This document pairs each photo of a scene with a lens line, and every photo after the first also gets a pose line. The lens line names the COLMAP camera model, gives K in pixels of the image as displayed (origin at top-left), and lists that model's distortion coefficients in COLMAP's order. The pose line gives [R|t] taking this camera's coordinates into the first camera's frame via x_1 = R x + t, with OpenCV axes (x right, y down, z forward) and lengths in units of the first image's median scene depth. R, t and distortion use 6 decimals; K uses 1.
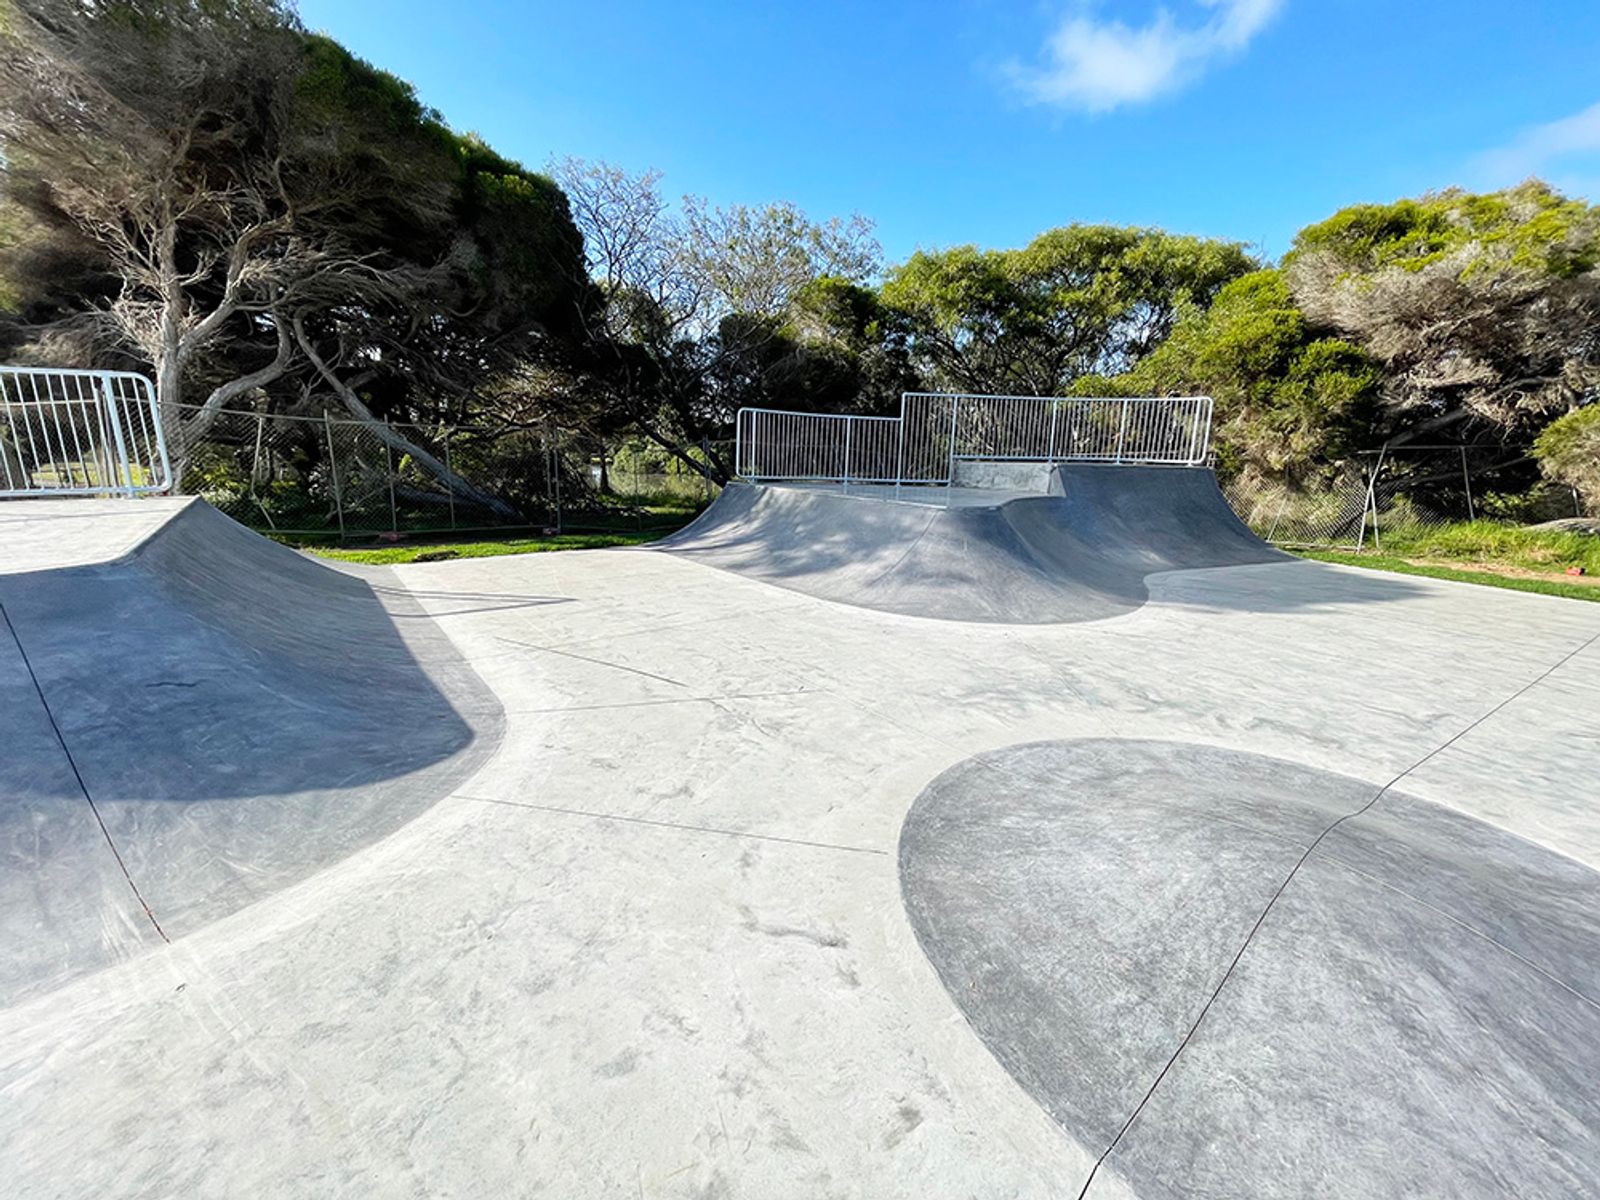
lens RADIAL K [[635.9, 0, 796.0], [0, 635.9, 589.5], [0, 0, 1]] dist [-0.008667, 0.005858]
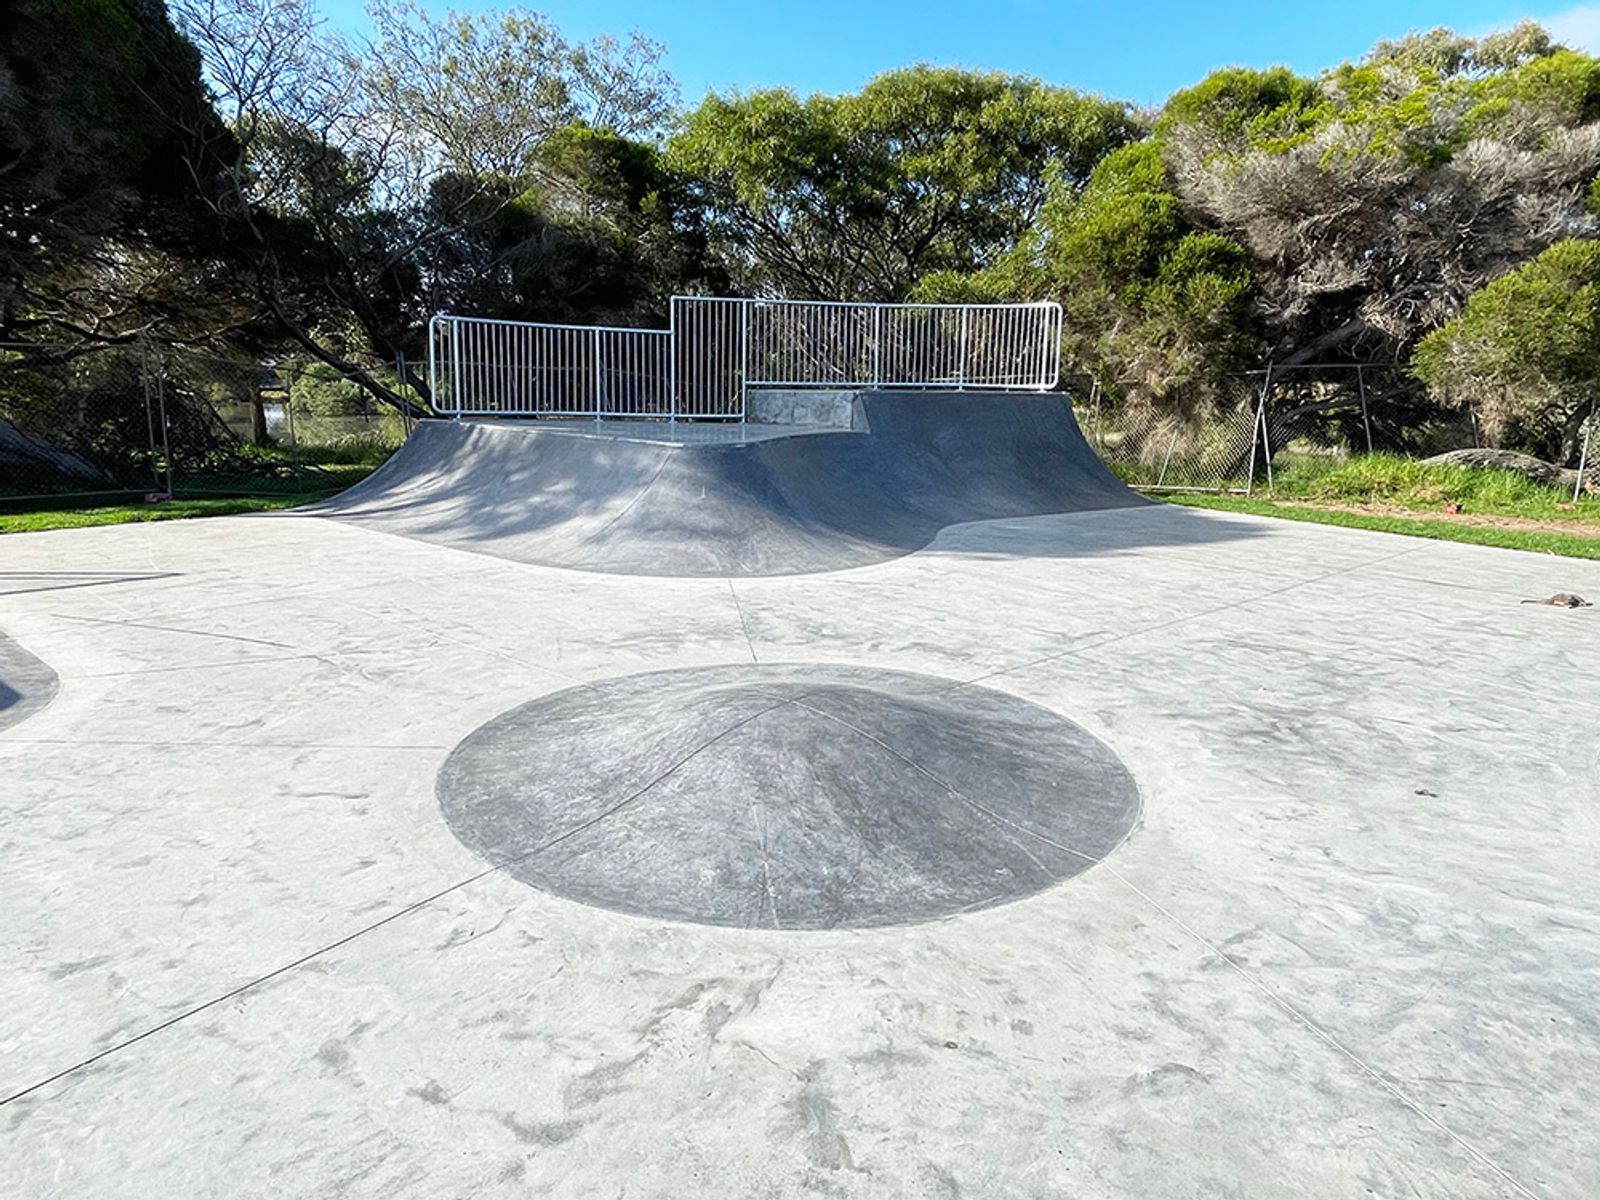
lens RADIAL K [[1011.1, 0, 797.9], [0, 1011.1, 595.7], [0, 0, 1]] dist [-0.005157, -0.000525]
pose [[0.984691, -0.043763, 0.168727, 0.100039], [0.044209, 0.999022, 0.001115, 0.041217], [-0.168611, 0.006362, 0.985662, -0.170279]]
